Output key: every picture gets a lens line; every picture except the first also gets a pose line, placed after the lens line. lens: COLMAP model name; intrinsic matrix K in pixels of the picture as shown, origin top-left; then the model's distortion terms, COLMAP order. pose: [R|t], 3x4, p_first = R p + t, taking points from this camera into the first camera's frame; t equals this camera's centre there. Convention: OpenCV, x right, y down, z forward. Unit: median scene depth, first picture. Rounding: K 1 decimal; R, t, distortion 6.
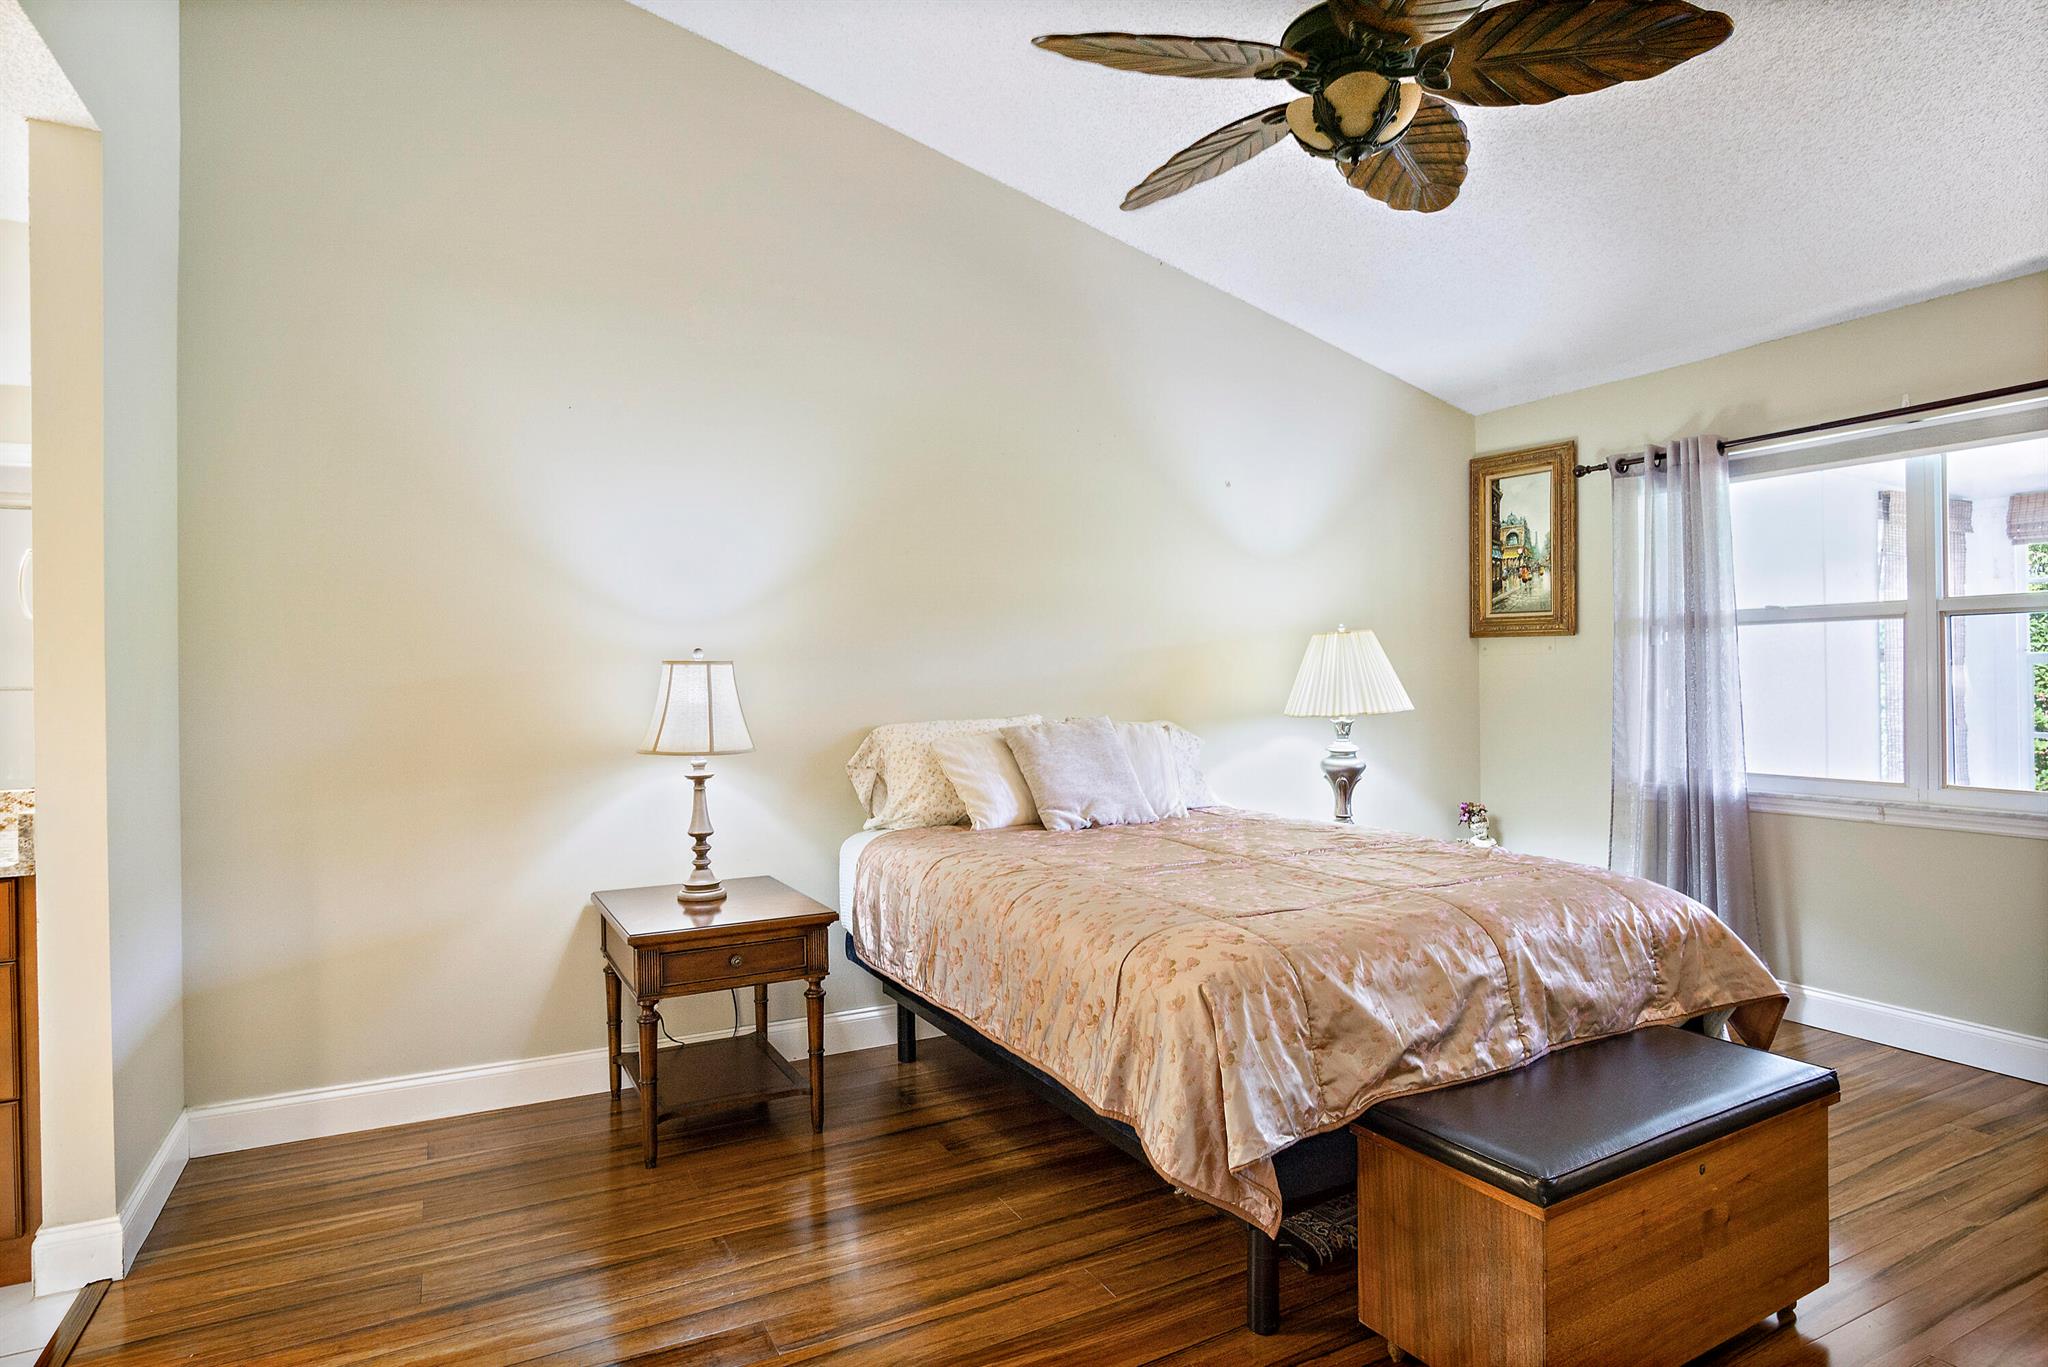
lens RADIAL K [[1119.1, 0, 1013.0], [0, 1119.1, 667.6], [0, 0, 1]] dist [-0.030699, 0.006973]
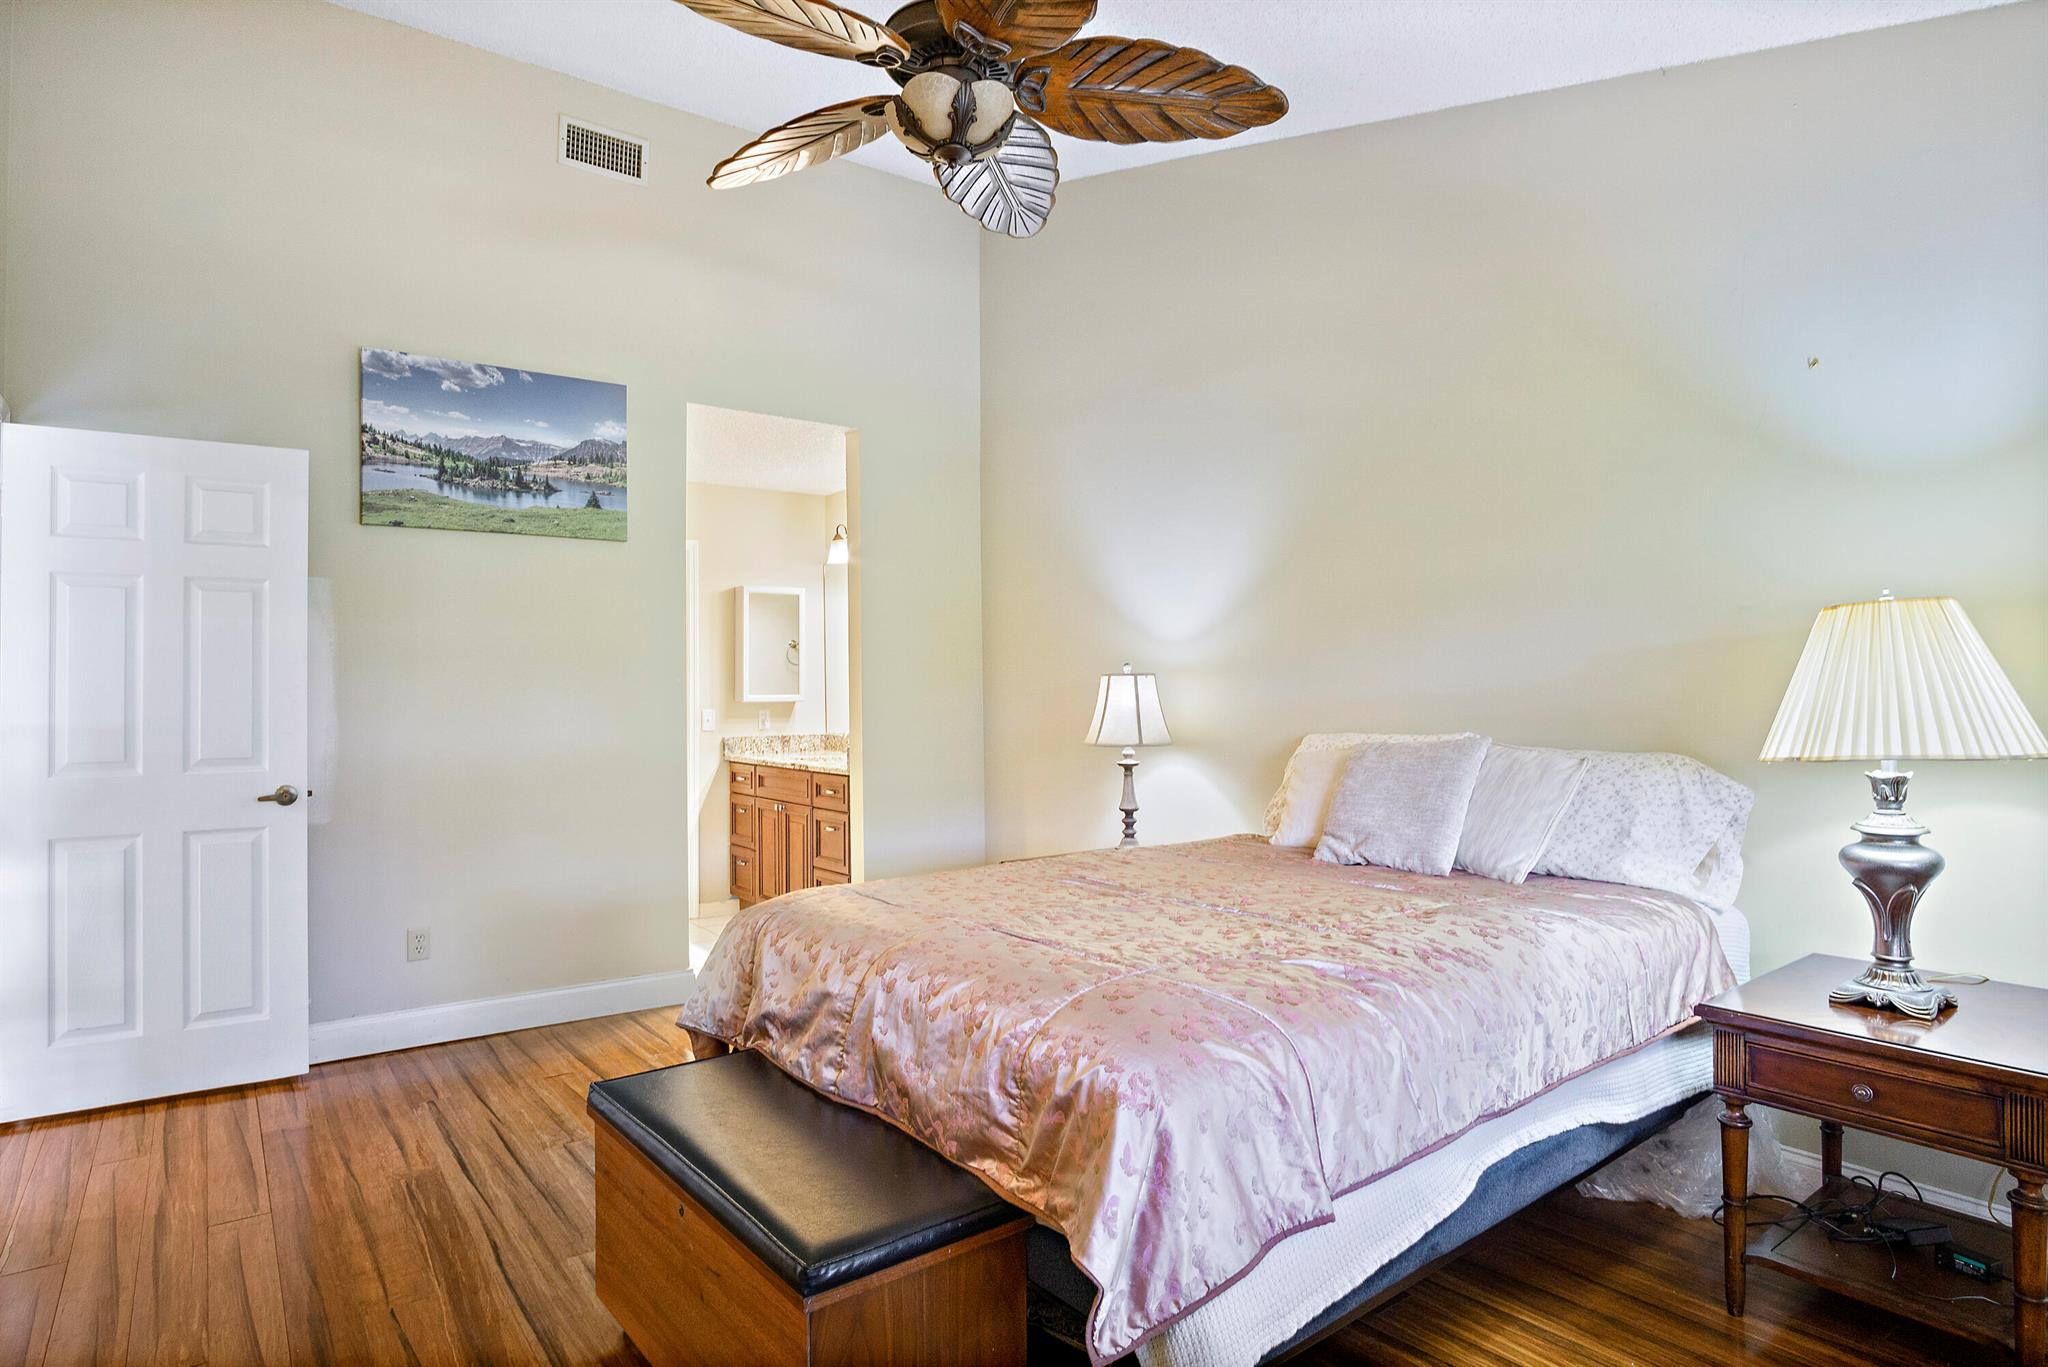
lens RADIAL K [[1104.2, 0, 1009.6], [0, 1104.2, 691.5], [0, 0, 1]] dist [-0.018519, -0.000041]
pose [[0.167209, 0.009757, -0.985873, 0.931682], [0.003888, 0.999937, 0.010555, 0.001290], [0.985914, -0.005598, 0.167161, 0.658422]]
